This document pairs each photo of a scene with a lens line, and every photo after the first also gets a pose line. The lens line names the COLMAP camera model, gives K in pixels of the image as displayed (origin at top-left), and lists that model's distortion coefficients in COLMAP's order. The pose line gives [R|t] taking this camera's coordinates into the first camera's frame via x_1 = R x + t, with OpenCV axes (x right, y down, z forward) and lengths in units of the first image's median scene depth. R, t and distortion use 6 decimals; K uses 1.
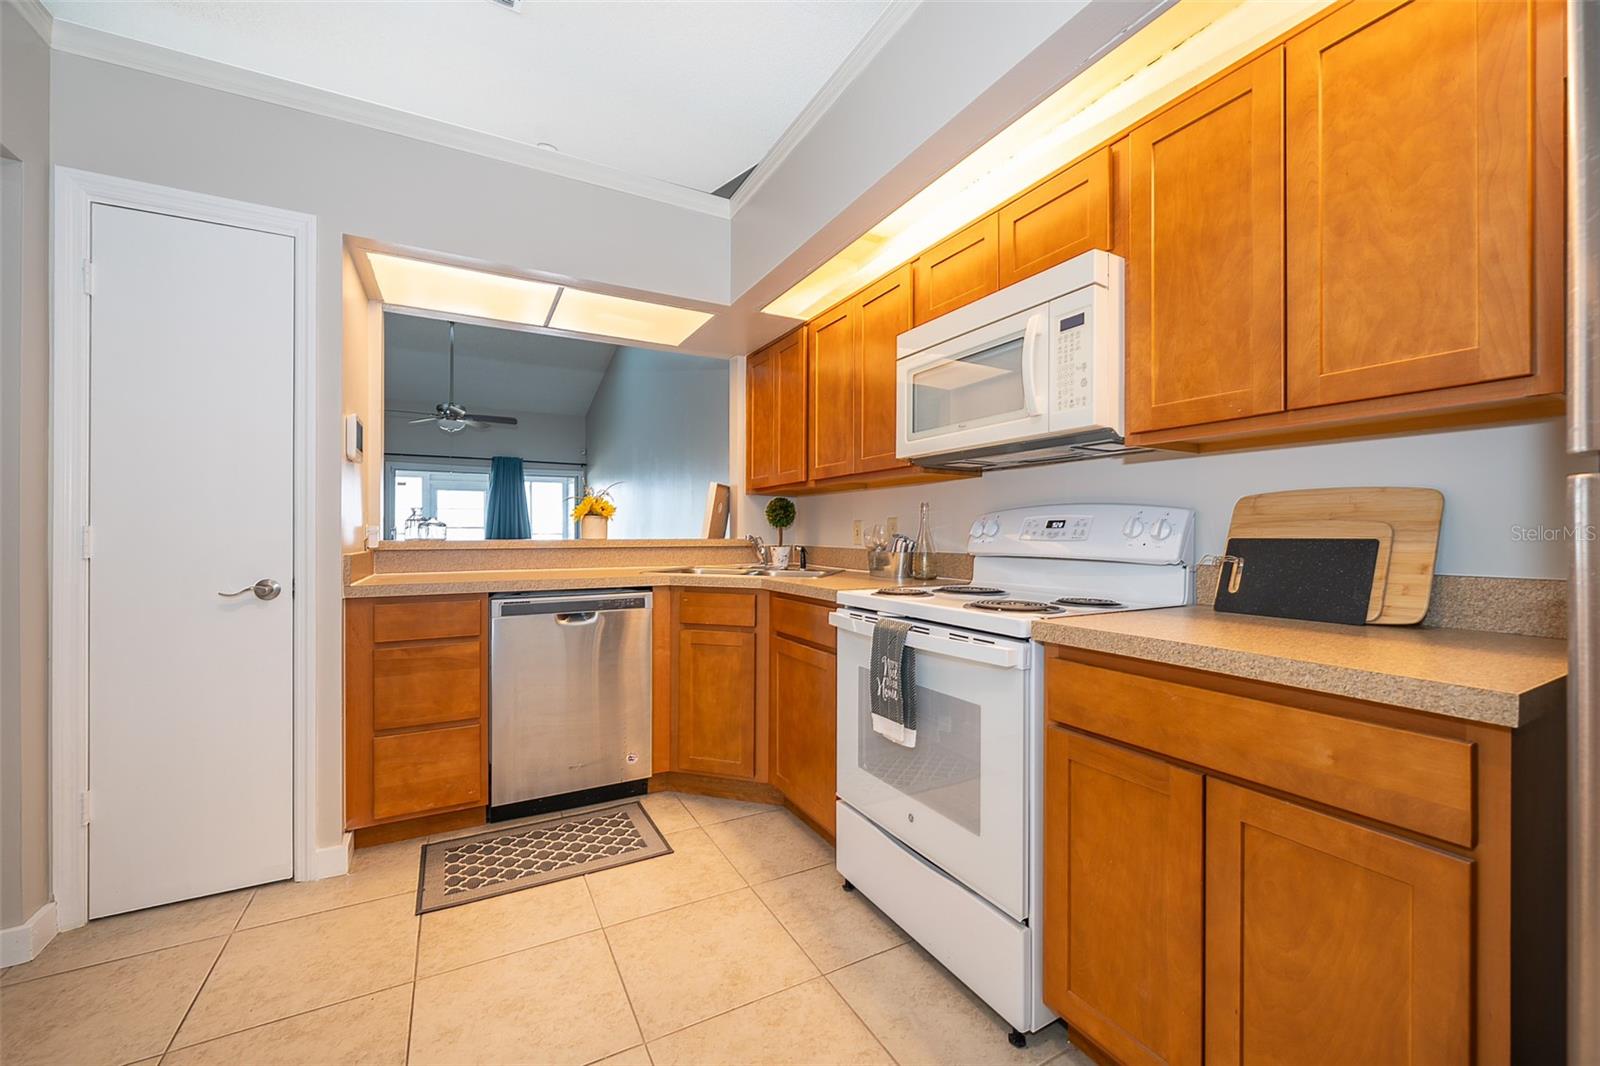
lens RADIAL K [[641.1, 0, 849.4], [0, 641.1, 538.1], [0, 0, 1]] dist [-0.011854, 0.001366]
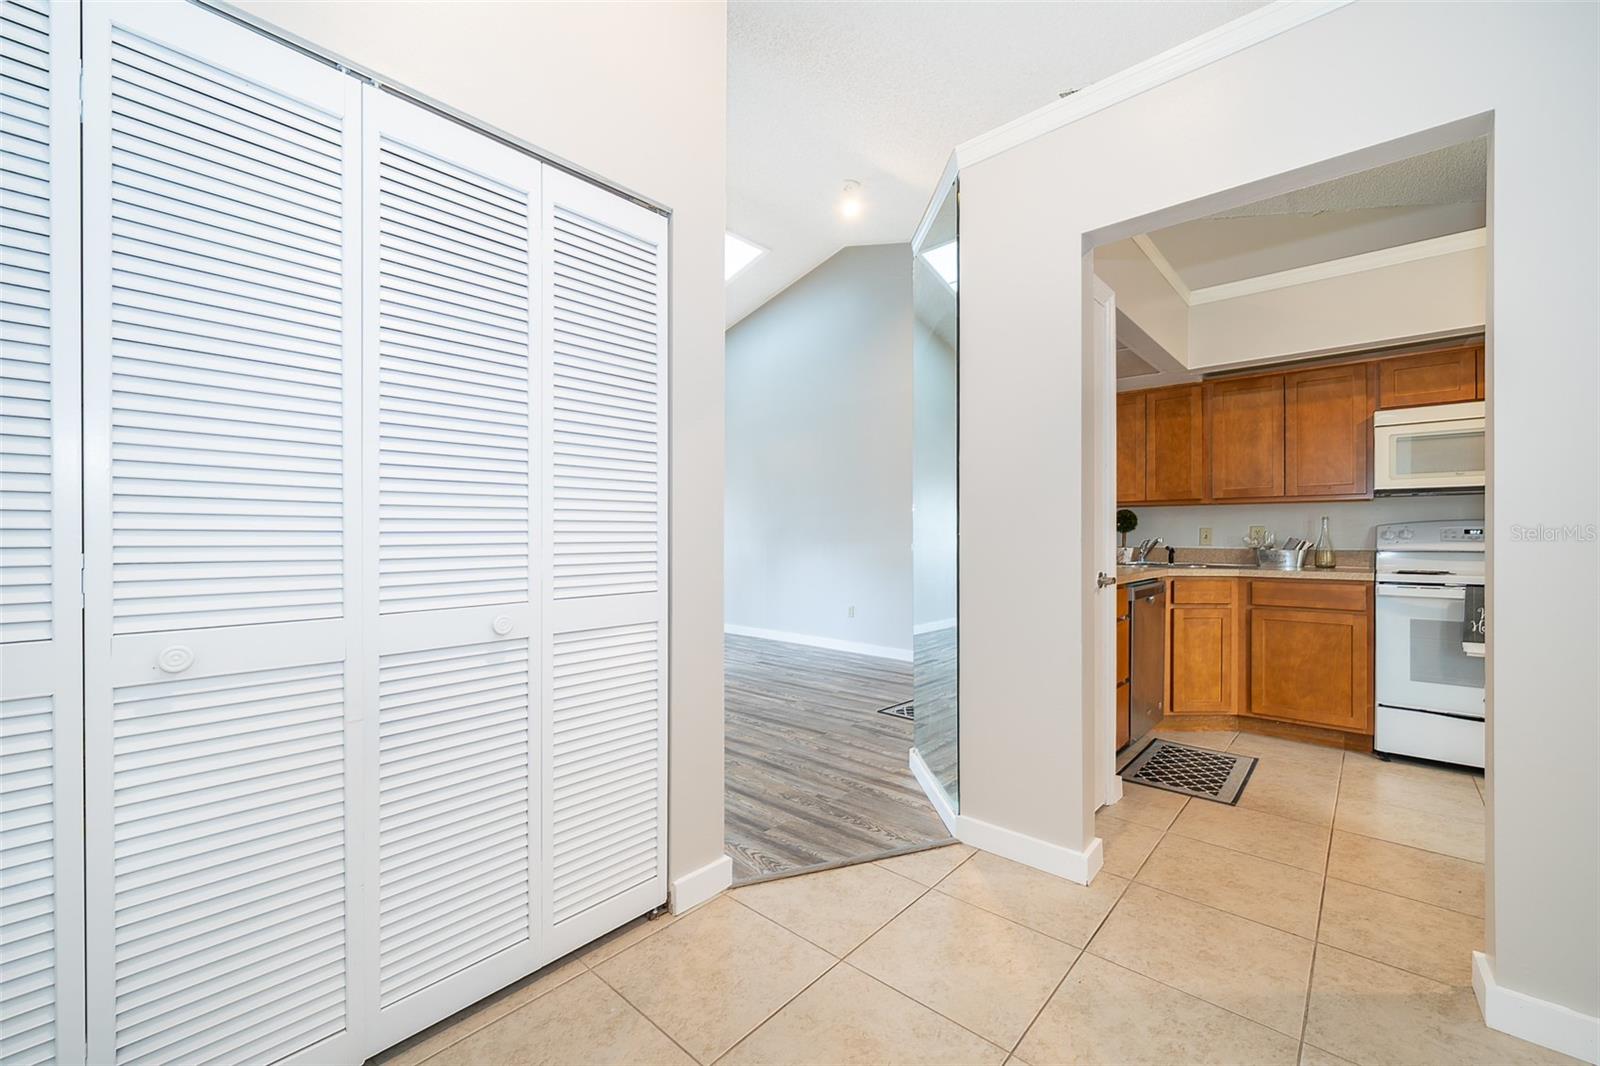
lens RADIAL K [[652.3, 0, 830.1], [0, 652.3, 547.4], [0, 0, 1]] dist [-0.004044, 0.000486]
pose [[0.946123, -0.004064, 0.323781, -2.025717], [0.001536, 0.999966, 0.008065, 0.003243], [-0.323803, -0.007133, 0.946098, -0.083758]]
